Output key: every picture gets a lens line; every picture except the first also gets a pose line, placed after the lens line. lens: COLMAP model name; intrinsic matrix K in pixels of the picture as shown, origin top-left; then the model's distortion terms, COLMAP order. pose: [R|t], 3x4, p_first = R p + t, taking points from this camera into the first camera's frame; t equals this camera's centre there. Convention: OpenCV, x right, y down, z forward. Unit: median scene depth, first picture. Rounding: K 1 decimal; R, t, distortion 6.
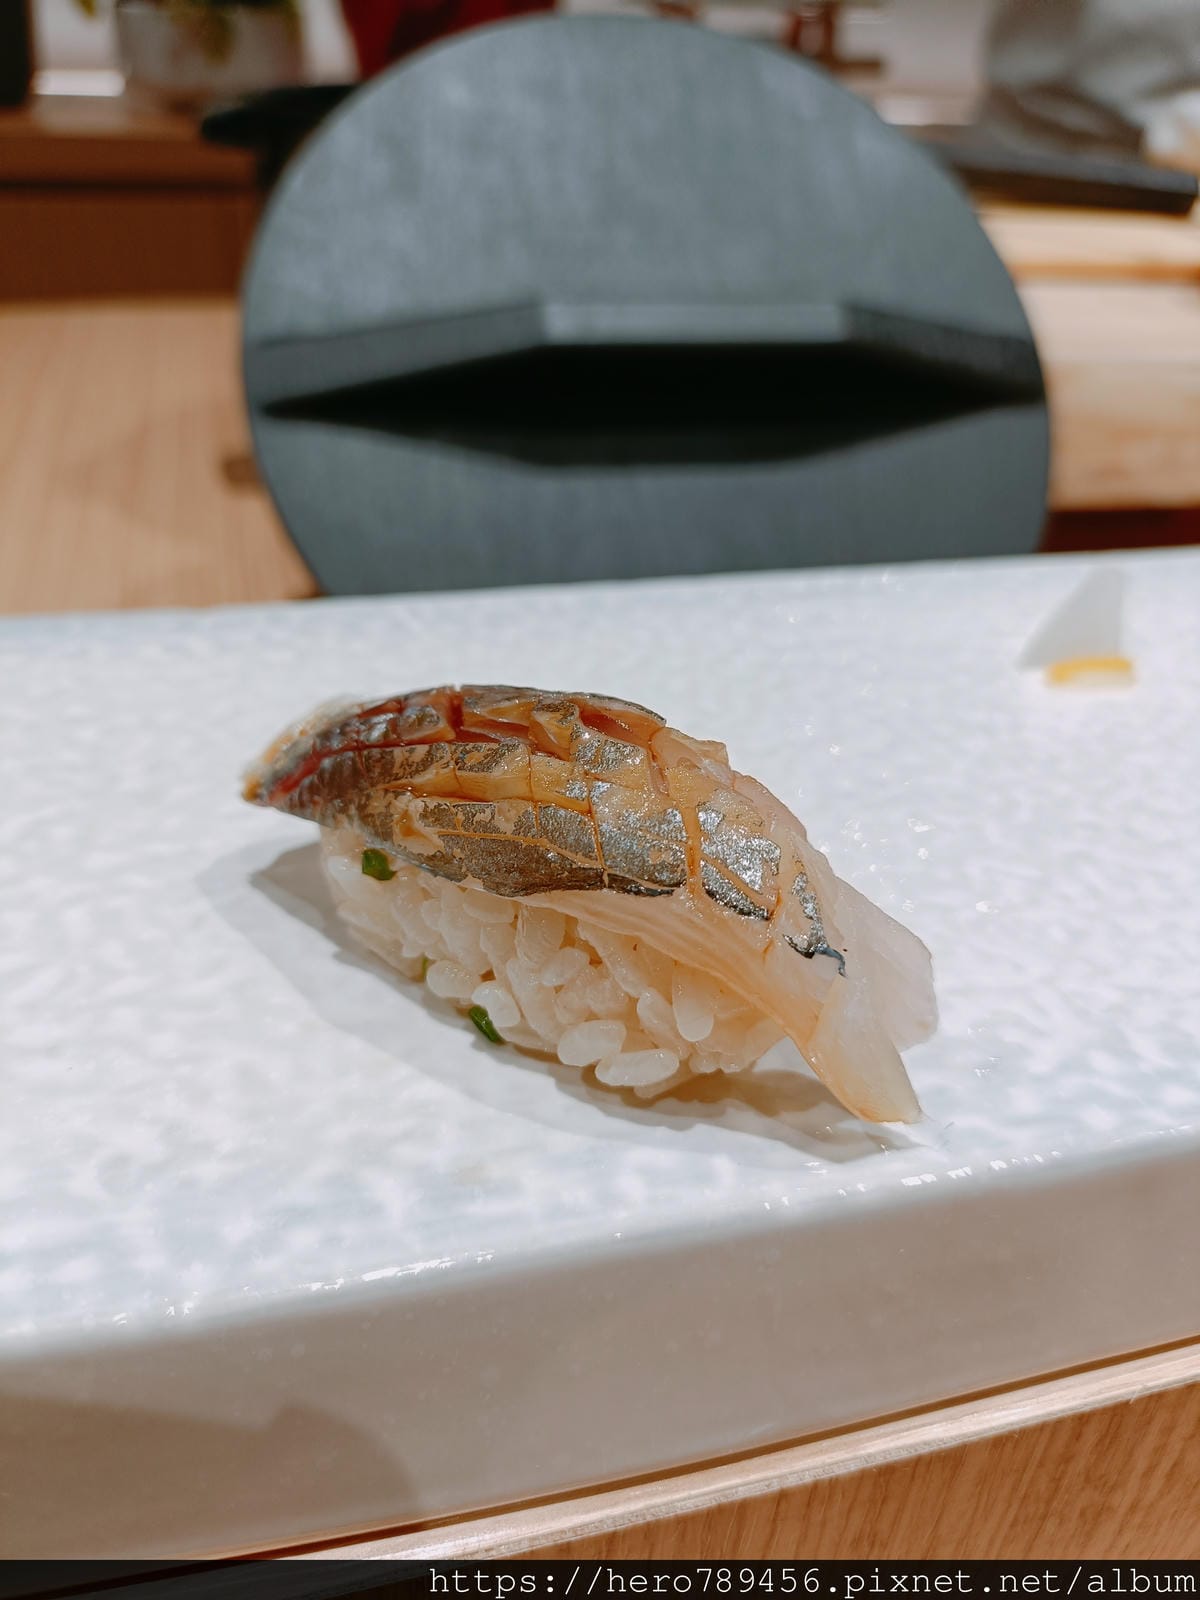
lens RADIAL K [[1272.7, 0, 606.1], [0, 1272.7, 789.3], [0, 0, 1]] dist [-0.007402, -0.046964]
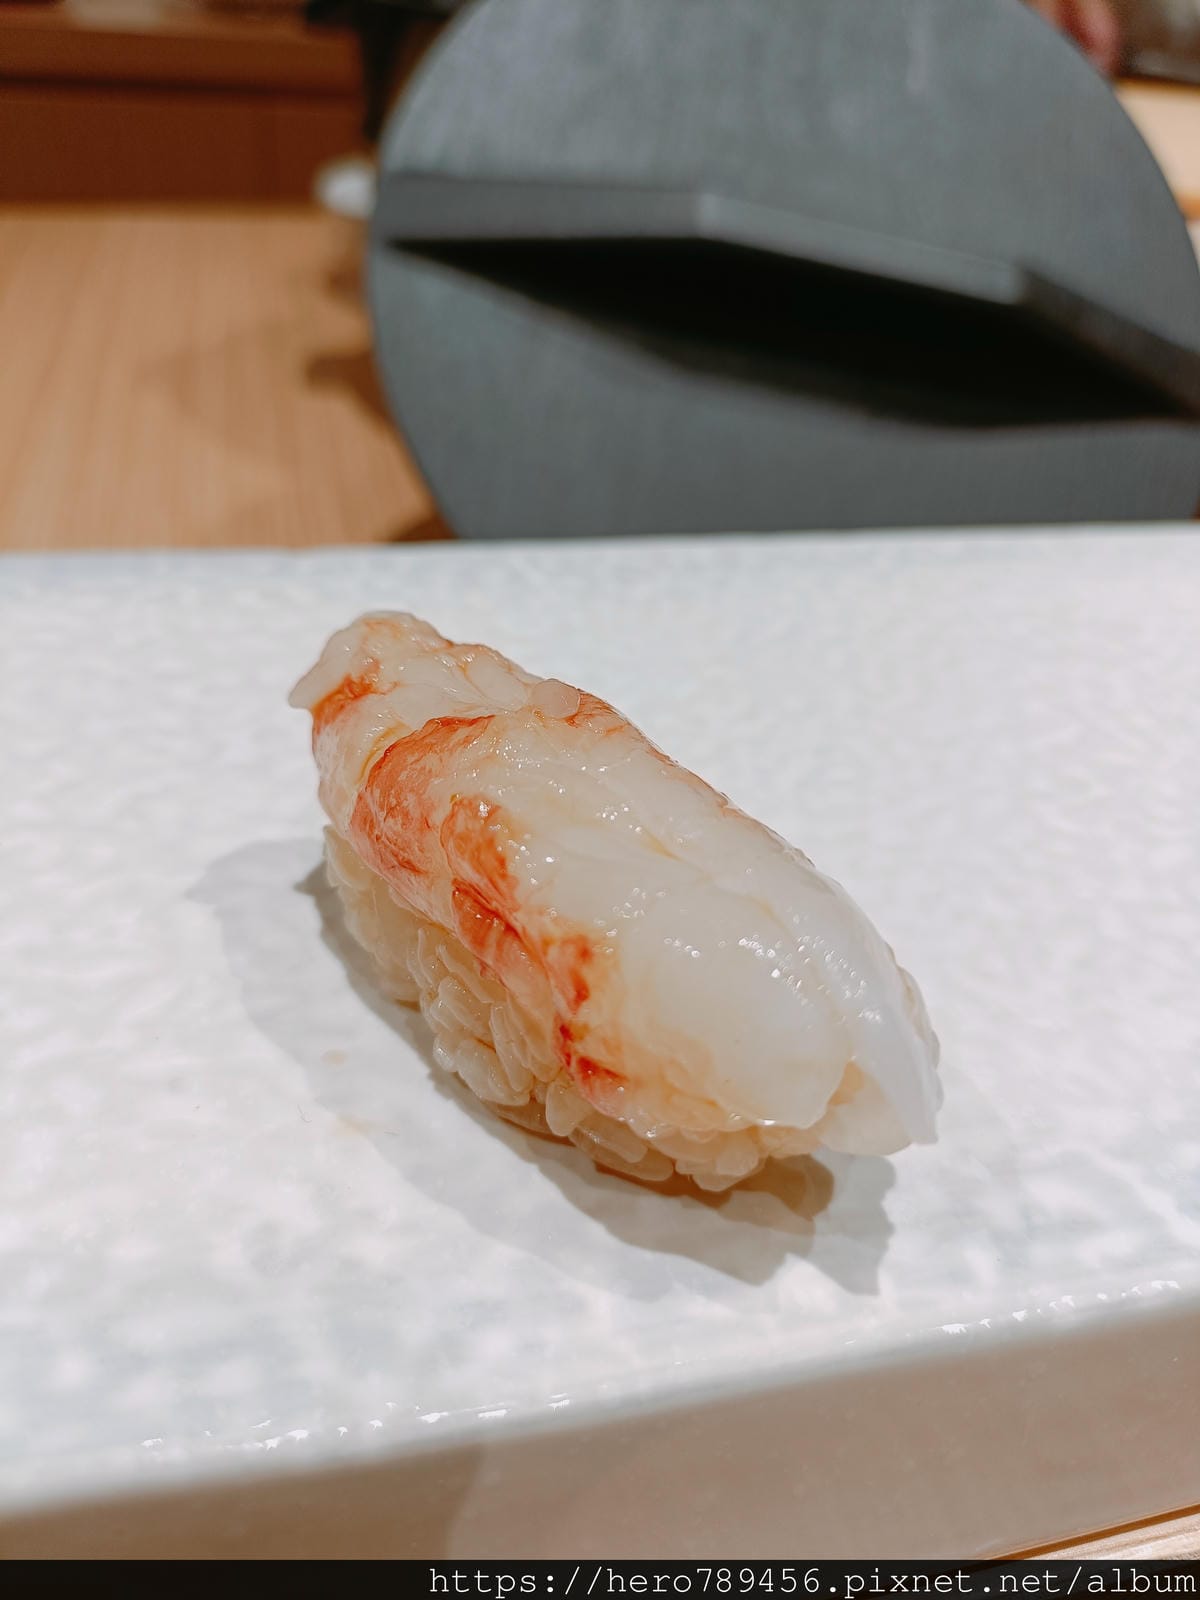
lens RADIAL K [[1272.7, 0, 601.9], [0, 1272.7, 806.8], [0, 0, 1]] dist [-0.007402, -0.046964]
pose [[0.999216, 0.038244, -0.010213, -0.147526], [-0.037519, 0.997269, 0.063619, -0.044029], [0.012618, -0.063186, 0.997922, 0.162415]]
